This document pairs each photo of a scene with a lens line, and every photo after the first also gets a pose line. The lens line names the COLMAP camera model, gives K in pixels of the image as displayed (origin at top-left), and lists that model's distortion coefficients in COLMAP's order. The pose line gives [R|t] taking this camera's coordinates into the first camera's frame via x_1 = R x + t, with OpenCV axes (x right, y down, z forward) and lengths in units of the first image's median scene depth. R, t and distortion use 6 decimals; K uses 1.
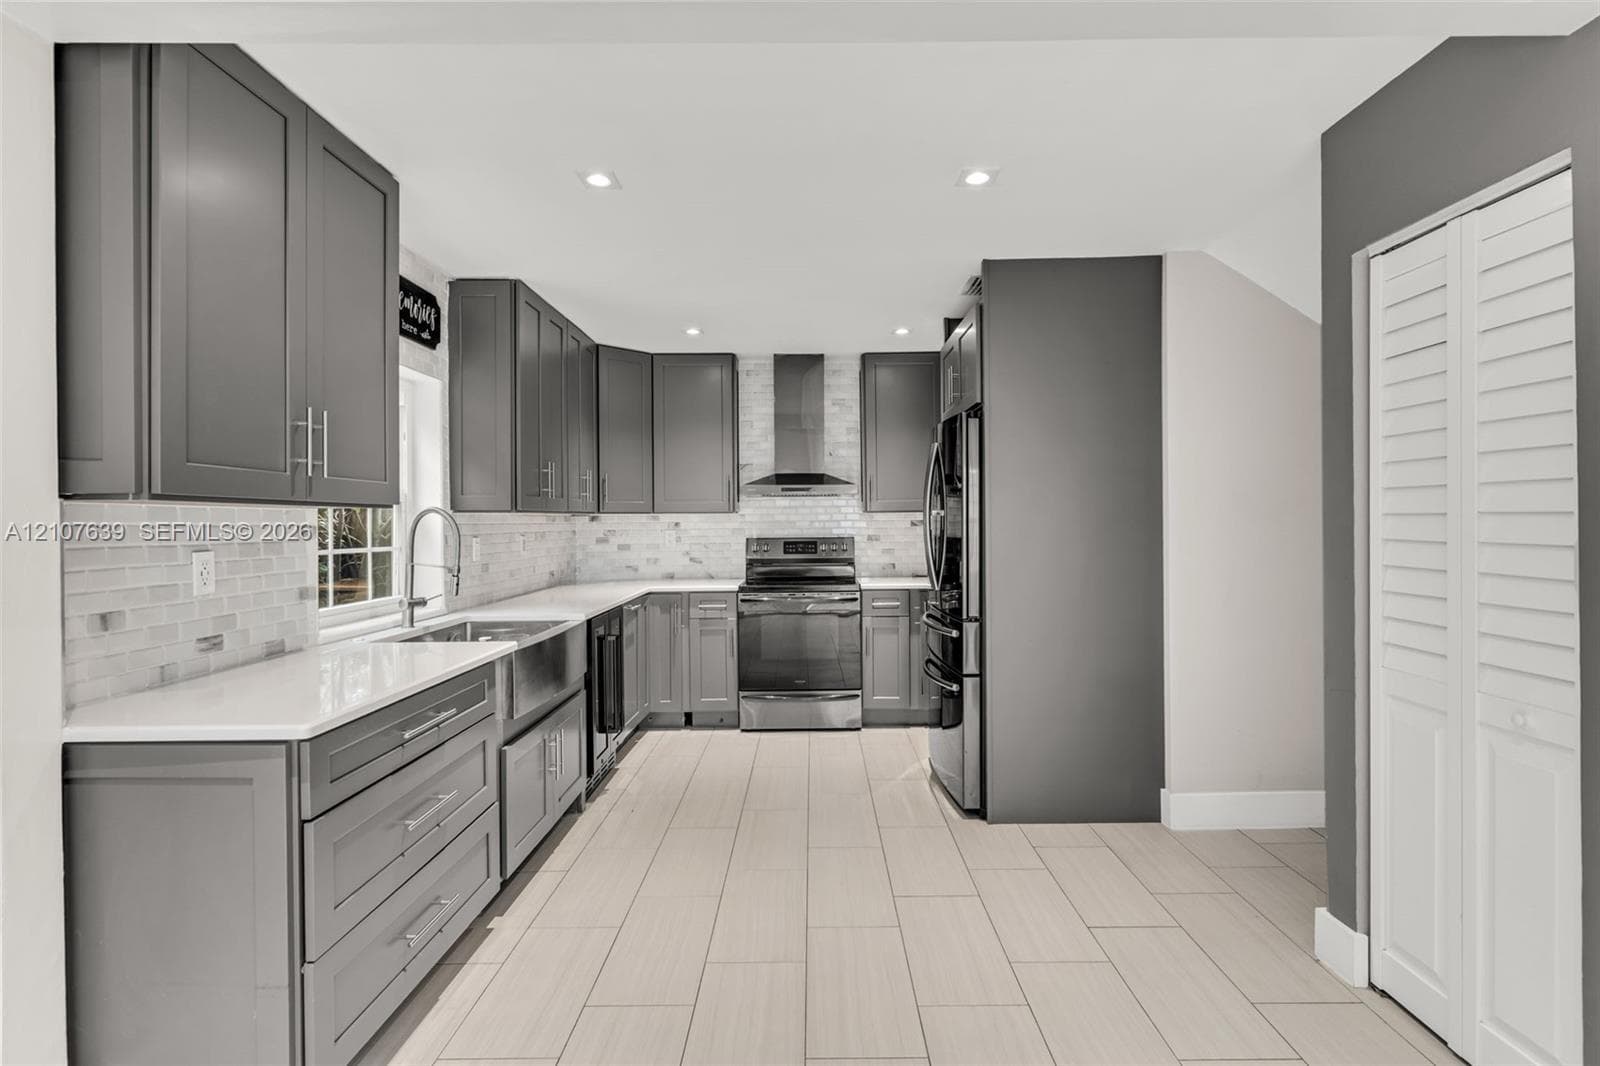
lens RADIAL K [[758.4, 0, 806.4], [0, 758.4, 515.3], [0, 0, 1]] dist [0.001703, 0.000926]
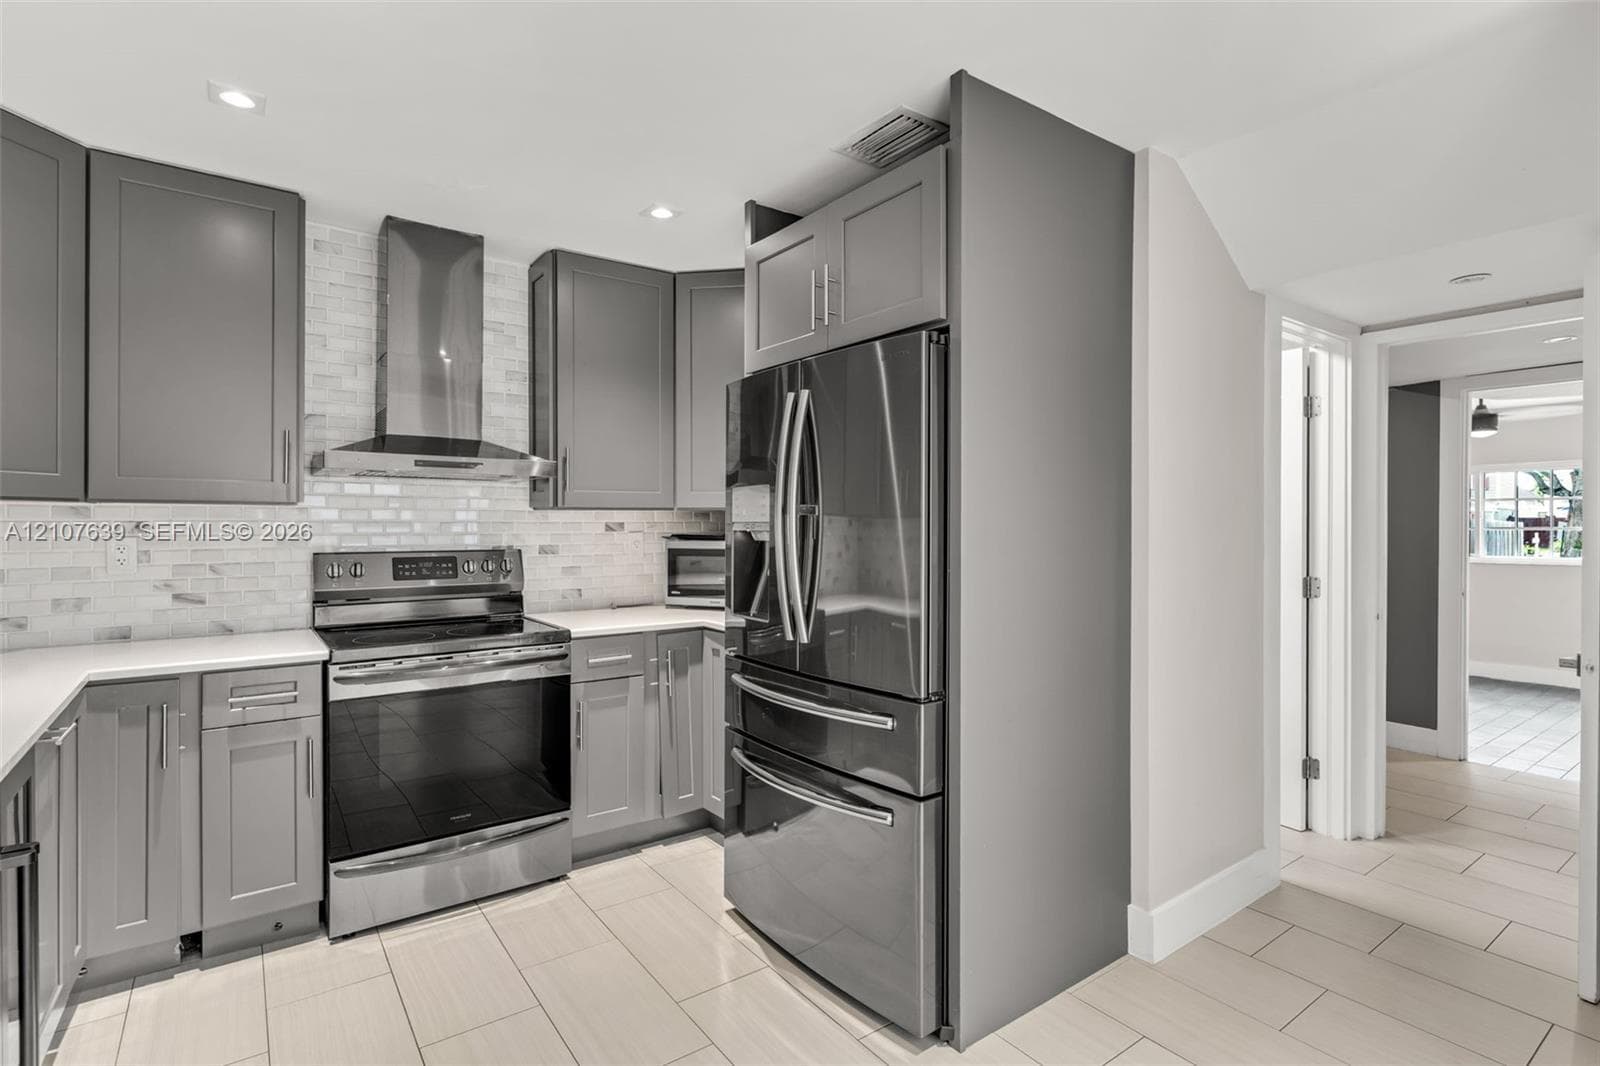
lens RADIAL K [[769.8, 0, 796.2], [0, 769.8, 521.6], [0, 0, 1]] dist [-0.000818, -0.000280]
pose [[0.805254, 0.011360, 0.592821, -0.146875], [-0.013940, 0.999903, -0.000225, 0.004212], [-0.592766, -0.008083, 0.805334, 0.423936]]
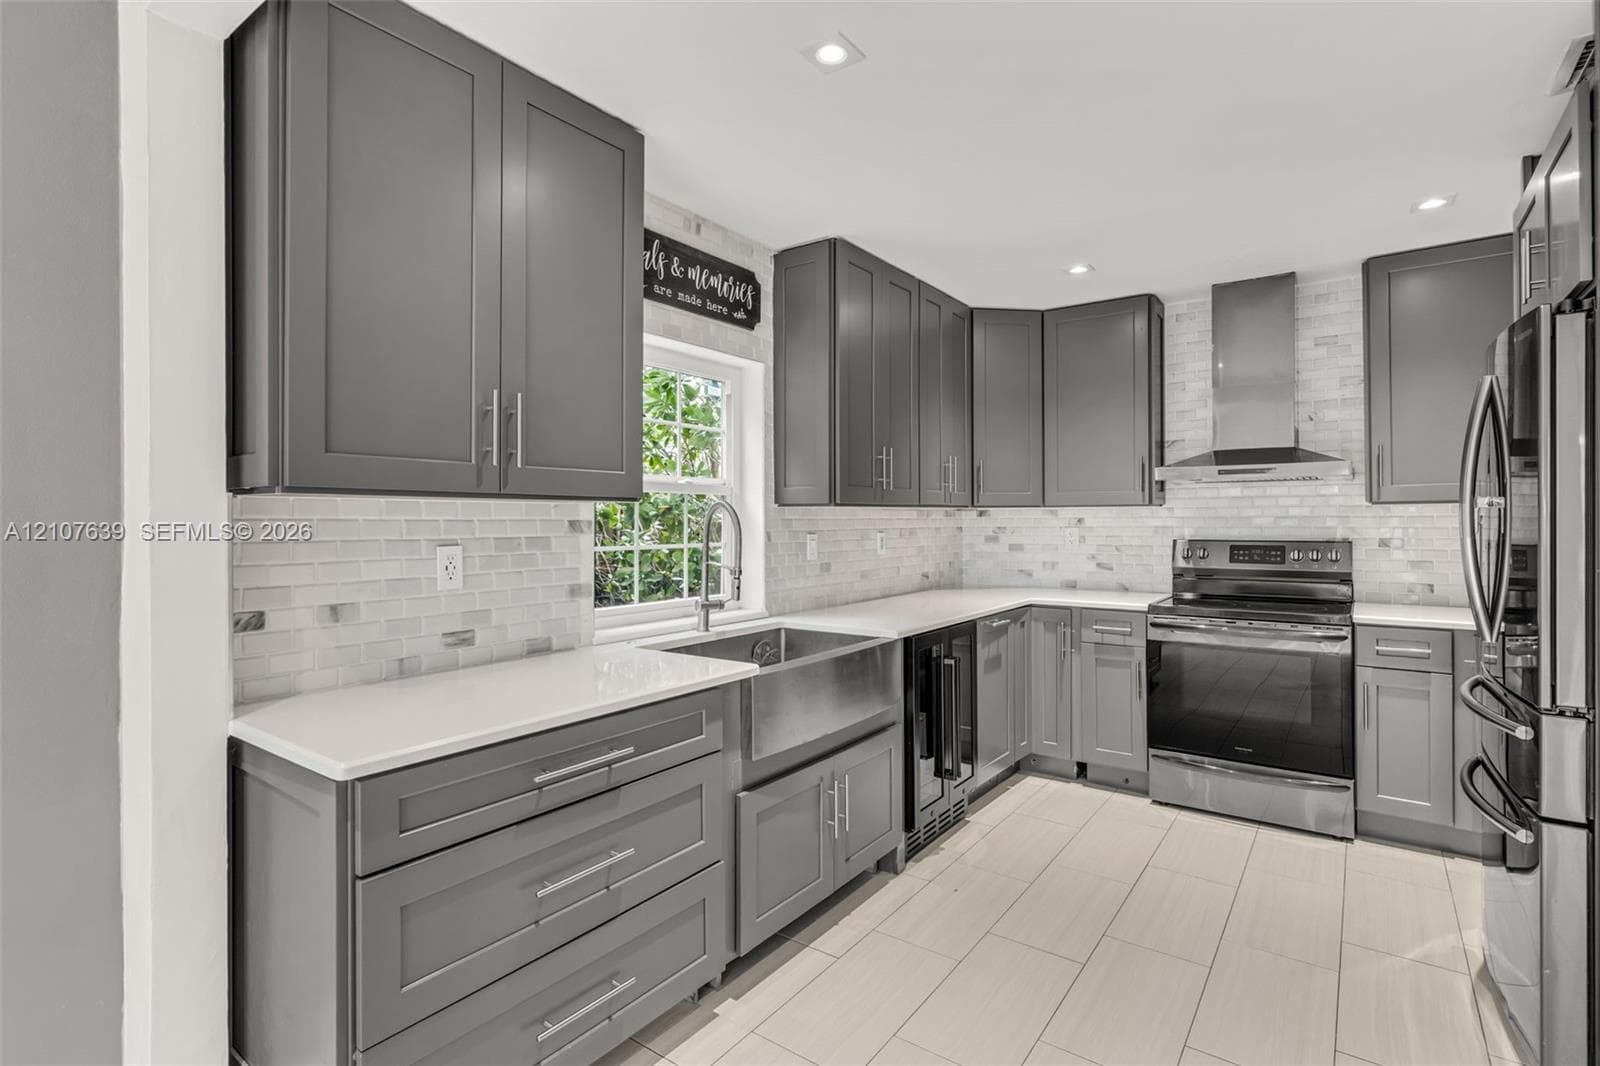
lens RADIAL K [[758.4, 0, 806.4], [0, 758.4, 515.3], [0, 0, 1]] dist [0.001703, 0.000926]
pose [[0.809644, 0.000849, -0.586920, 0.076776], [0.002655, 0.999983, 0.005110, 0.001739], [0.586915, -0.005695, 0.809629, 0.213808]]
